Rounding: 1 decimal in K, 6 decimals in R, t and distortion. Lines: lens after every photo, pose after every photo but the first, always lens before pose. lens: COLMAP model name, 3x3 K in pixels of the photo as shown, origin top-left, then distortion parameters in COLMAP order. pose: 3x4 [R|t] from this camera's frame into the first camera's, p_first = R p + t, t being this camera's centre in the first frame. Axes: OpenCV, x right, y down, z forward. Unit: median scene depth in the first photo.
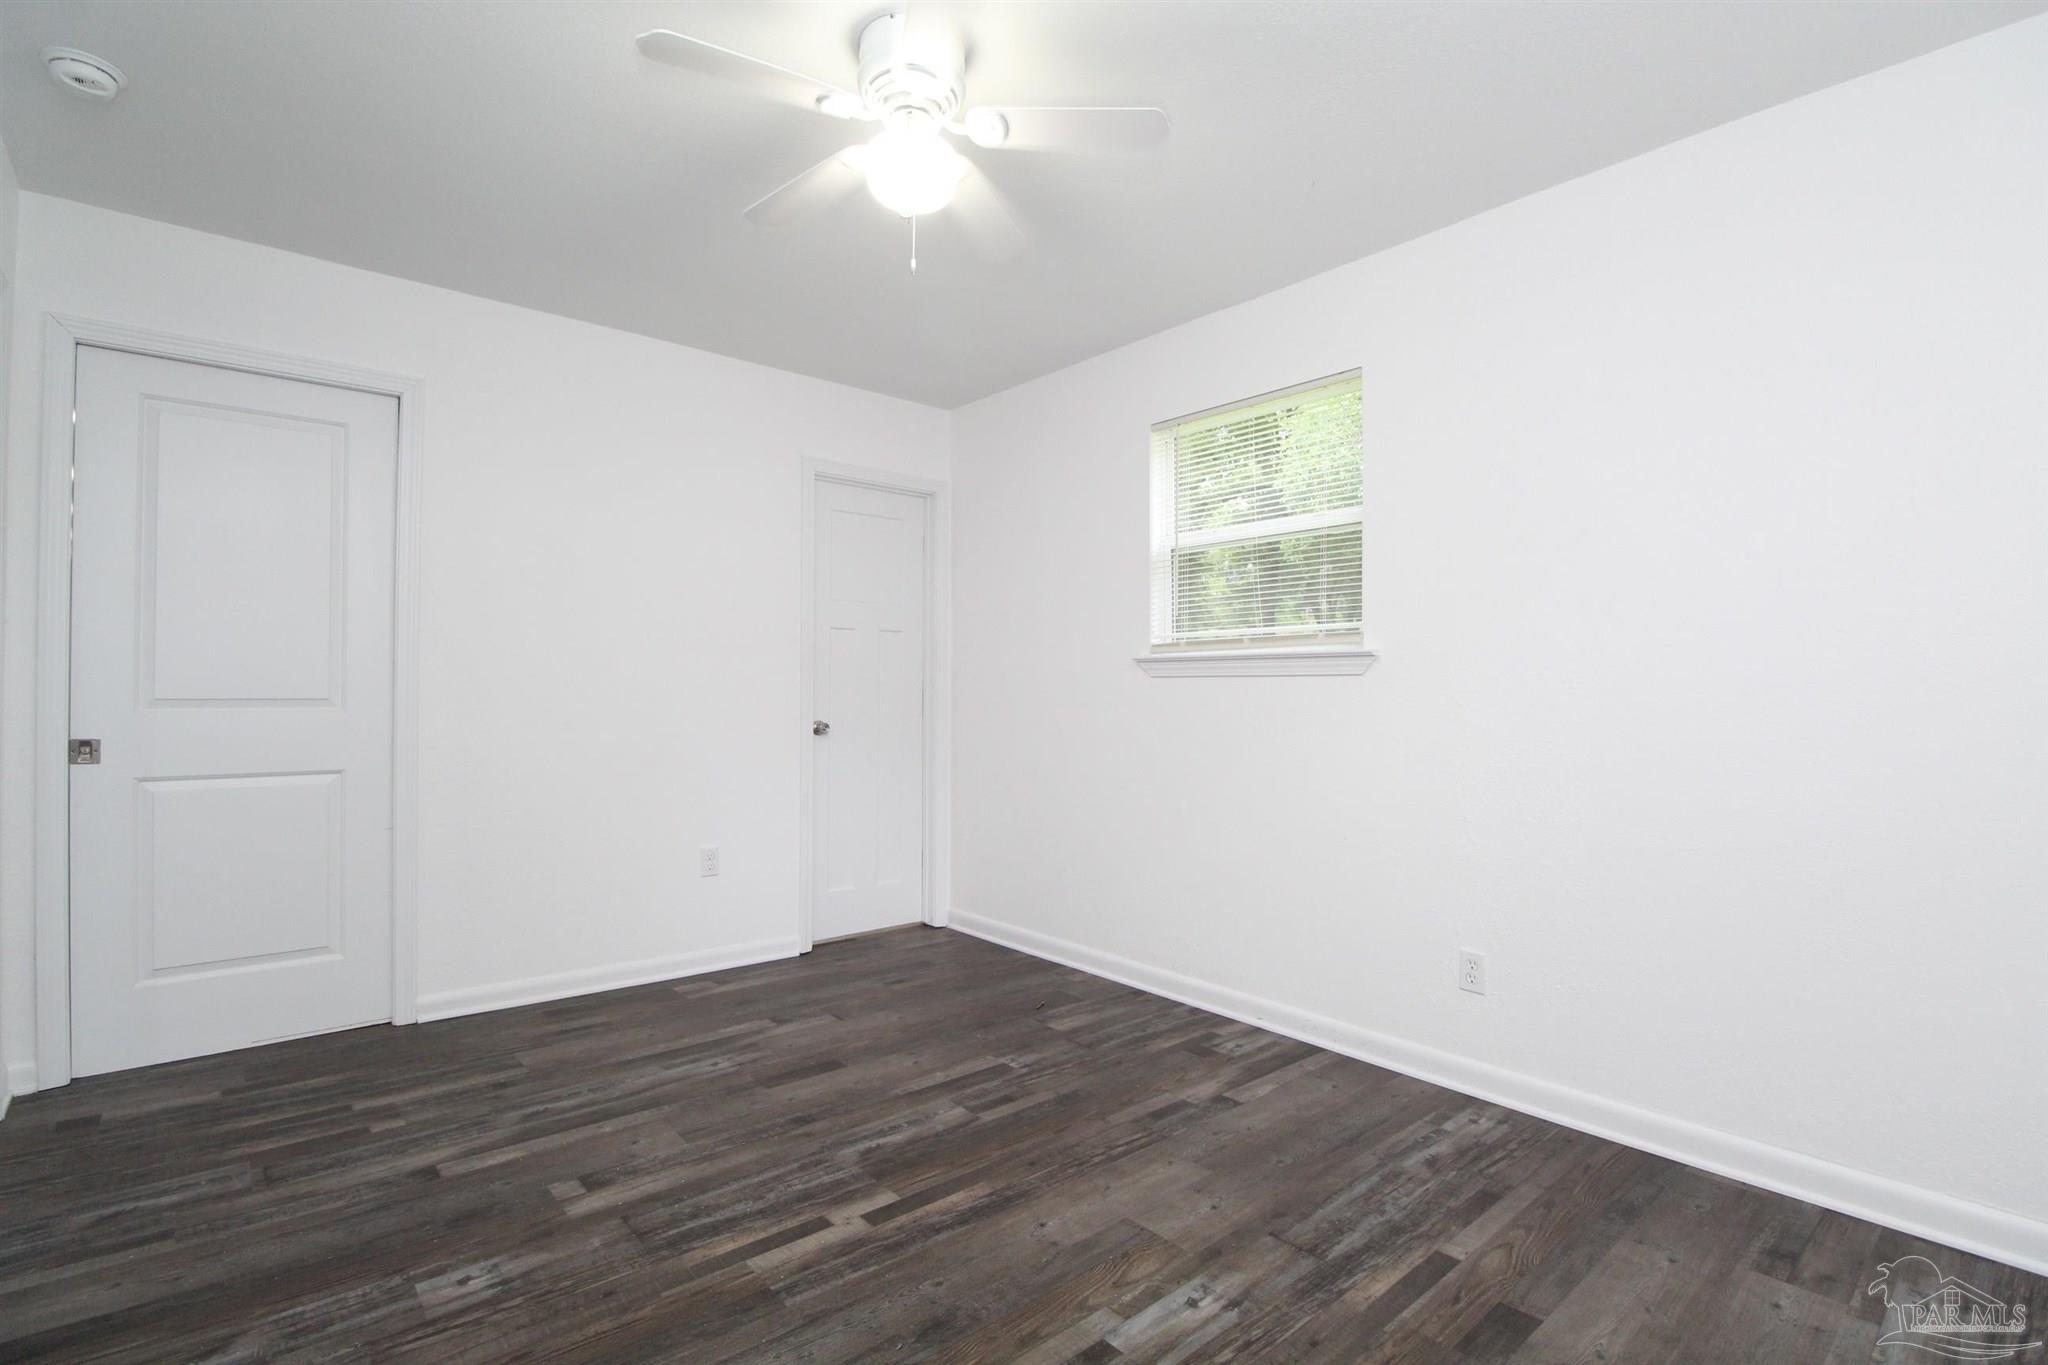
lens RADIAL K [[1035.9, 0, 1024.0], [0, 1035.9, 682.5], [0, 0, 1]] dist [-0.001285, -0.034546]
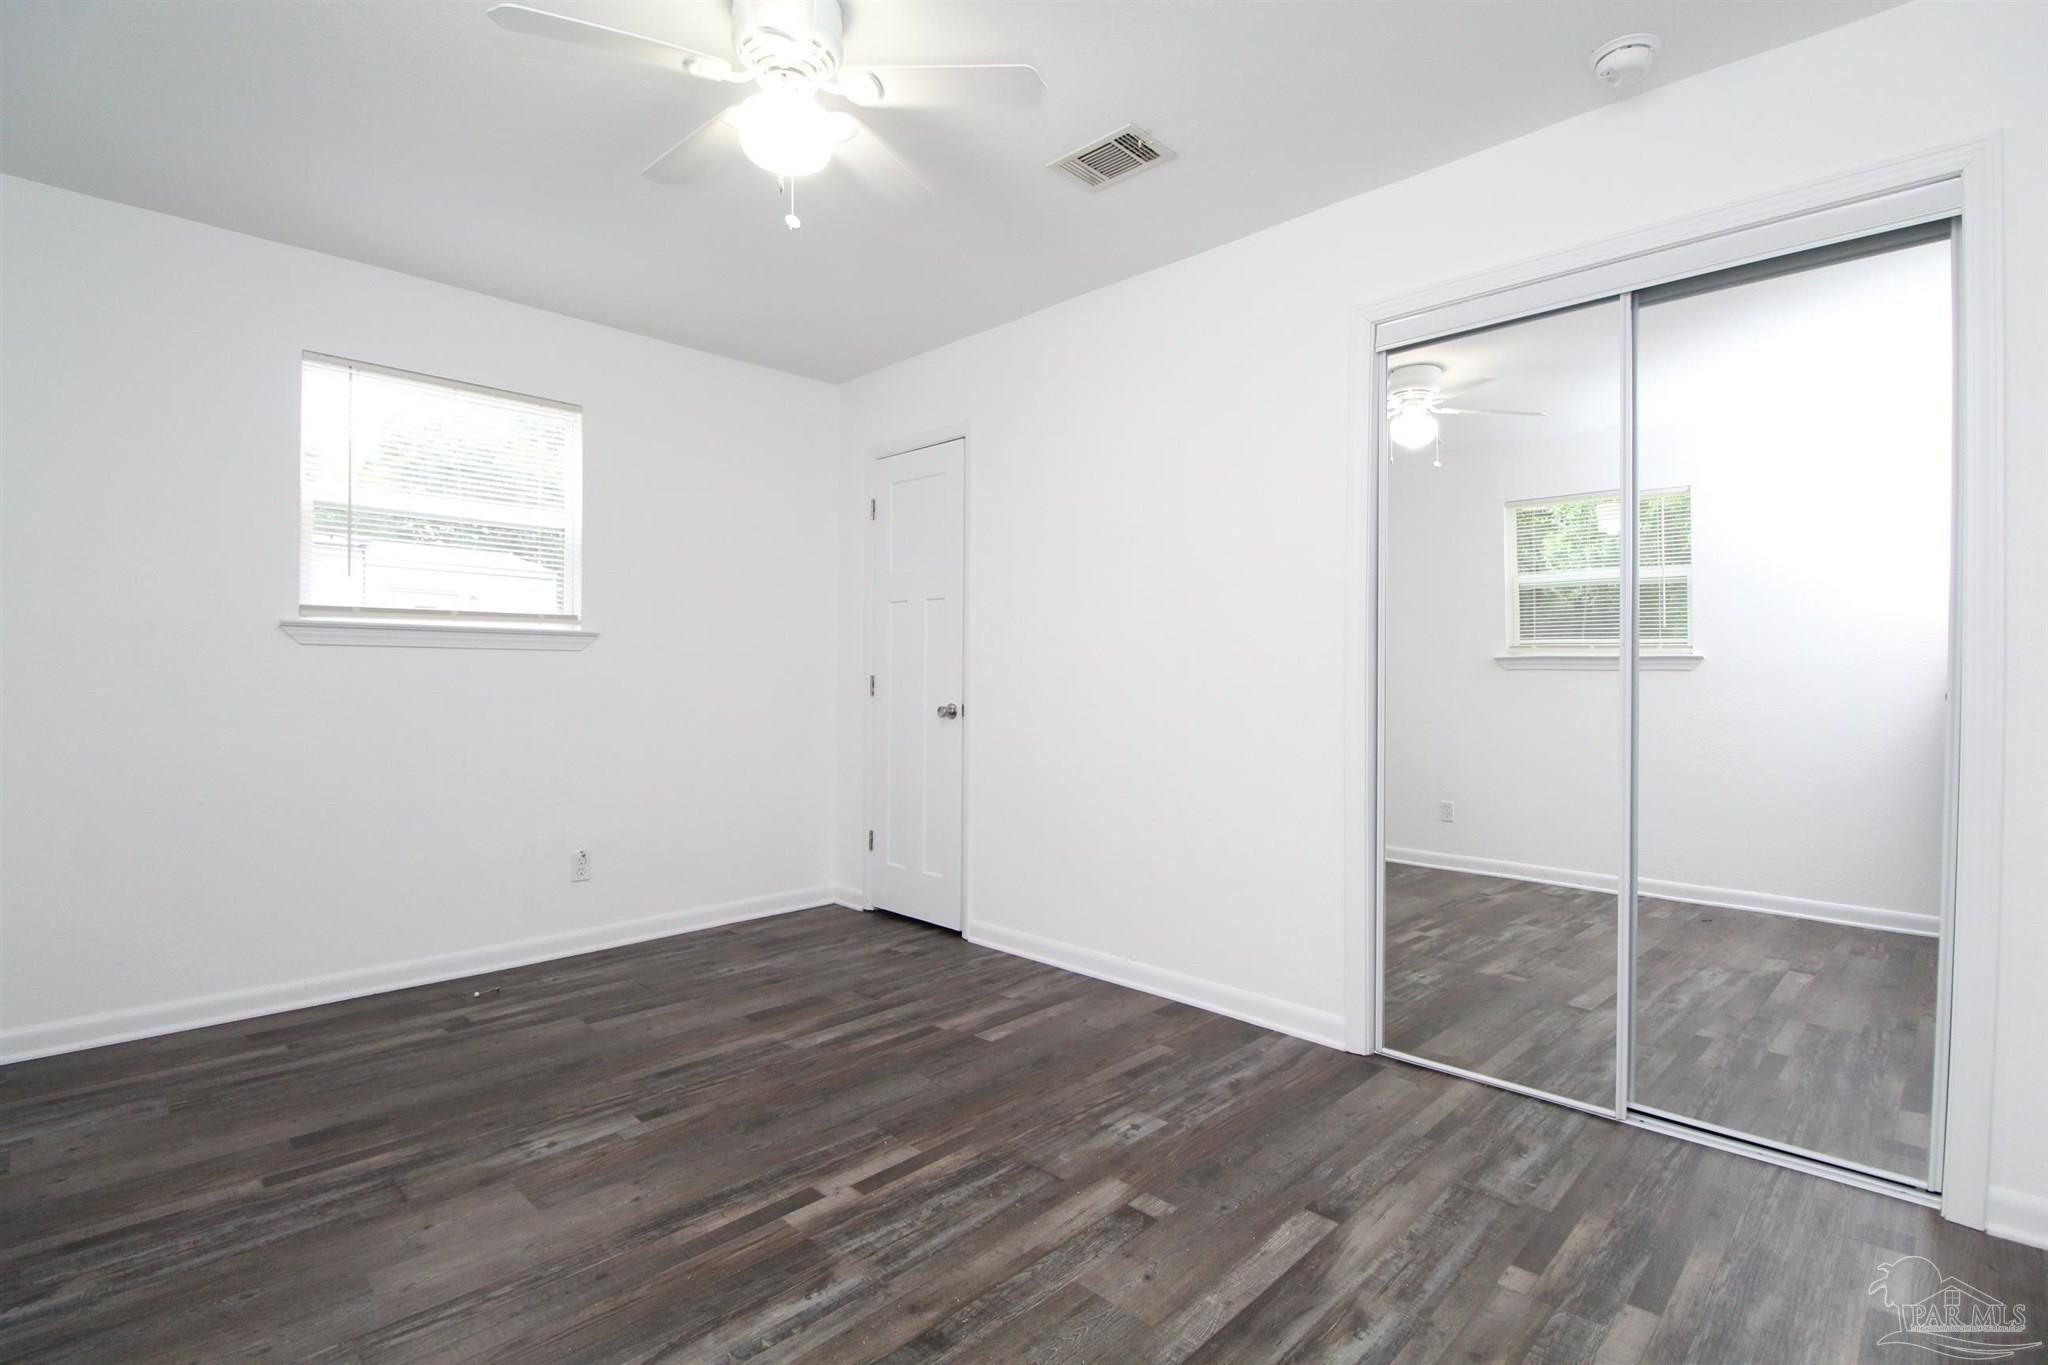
lens RADIAL K [[955.6, 0, 1047.6], [0, 955.6, 677.6], [0, 0, 1]] dist [0.000165, -0.013135]
pose [[-0.993247, -0.014035, -0.115165, -0.253822], [-0.011983, 0.999757, -0.018486, 0.037298], [0.115396, -0.016981, -0.993174, 1.906757]]
